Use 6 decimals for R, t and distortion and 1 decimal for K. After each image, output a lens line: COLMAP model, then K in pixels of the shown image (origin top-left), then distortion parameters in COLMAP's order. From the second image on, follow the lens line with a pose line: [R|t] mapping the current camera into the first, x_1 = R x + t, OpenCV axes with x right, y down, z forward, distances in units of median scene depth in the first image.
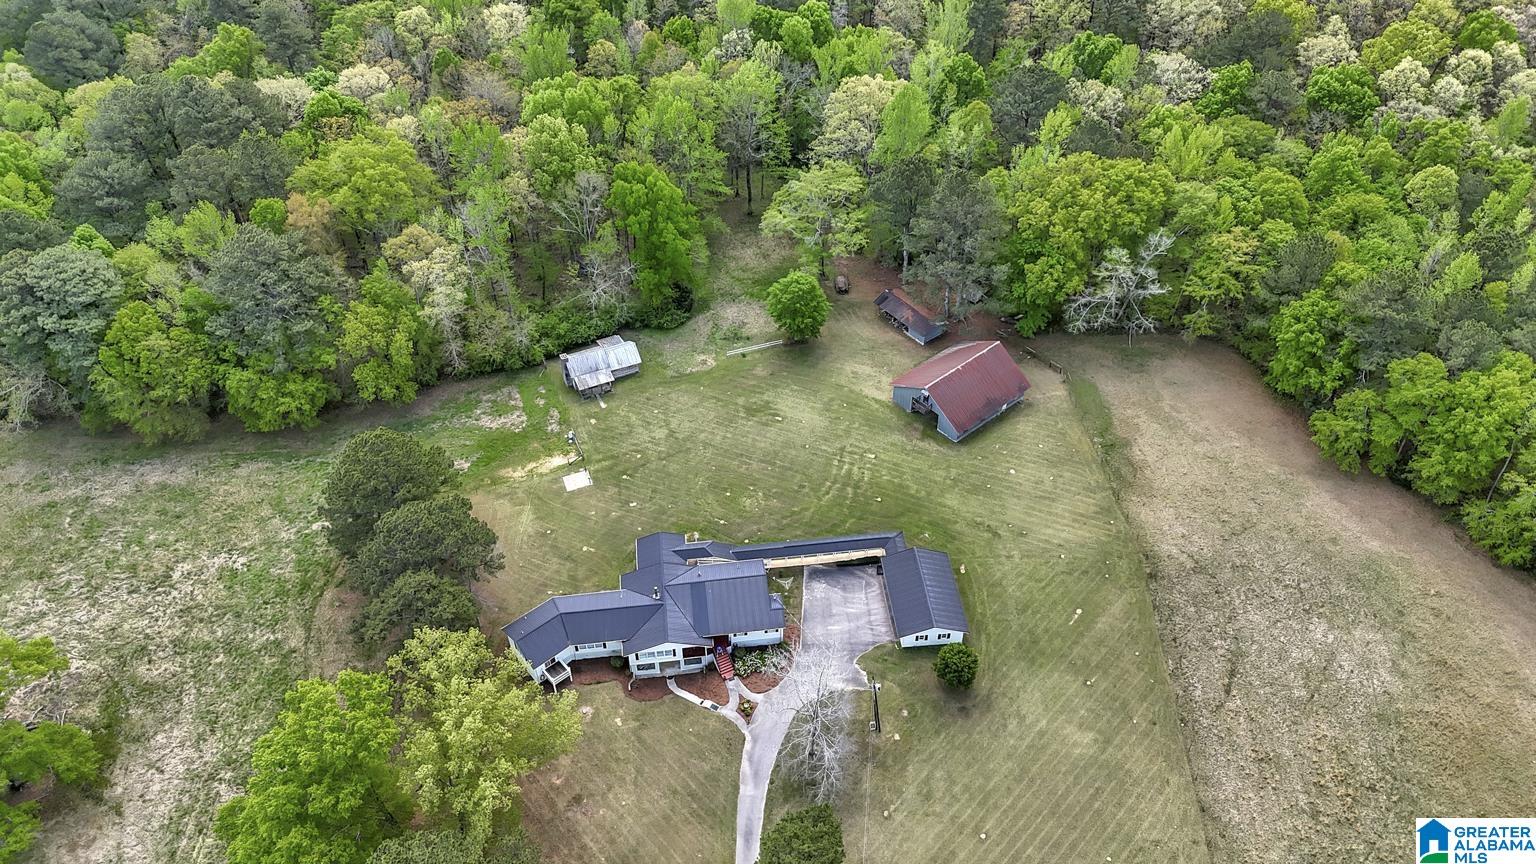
lens RADIAL K [[1083.9, 0, 773.6], [0, 1083.9, 432.0], [0, 0, 1]] dist [0.044399, -0.000815]
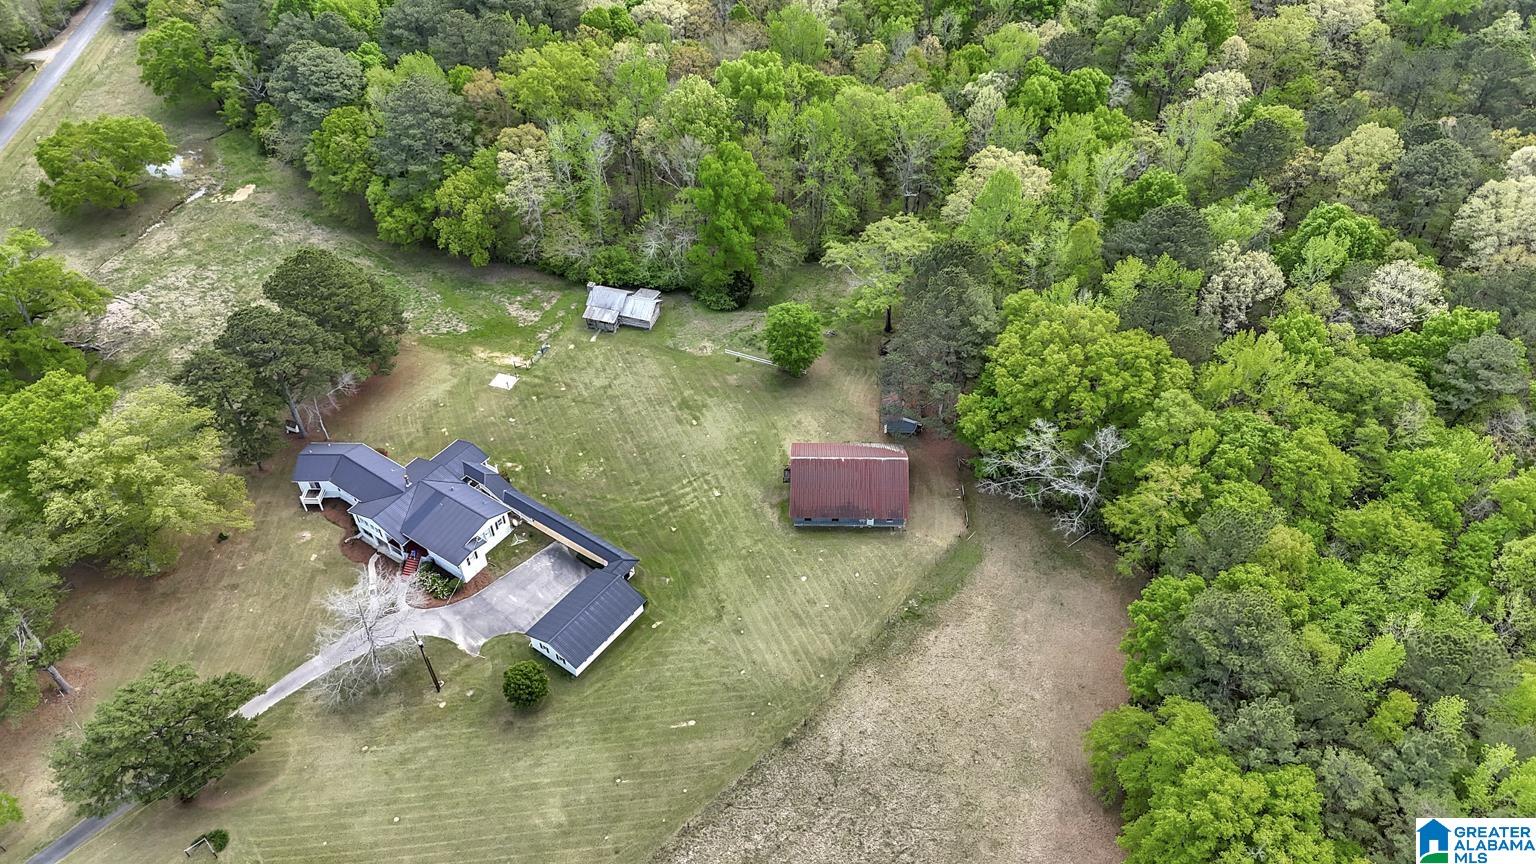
lens RADIAL K [[1083.9, 0, 773.6], [0, 1083.9, 432.0], [0, 0, 1]] dist [0.044399, -0.000815]
pose [[0.753895, 0.460112, -0.468978, 0.557694], [-0.458069, 0.879822, 0.126829, -0.172558], [0.470973, 0.119208, 0.874056, 0.167266]]
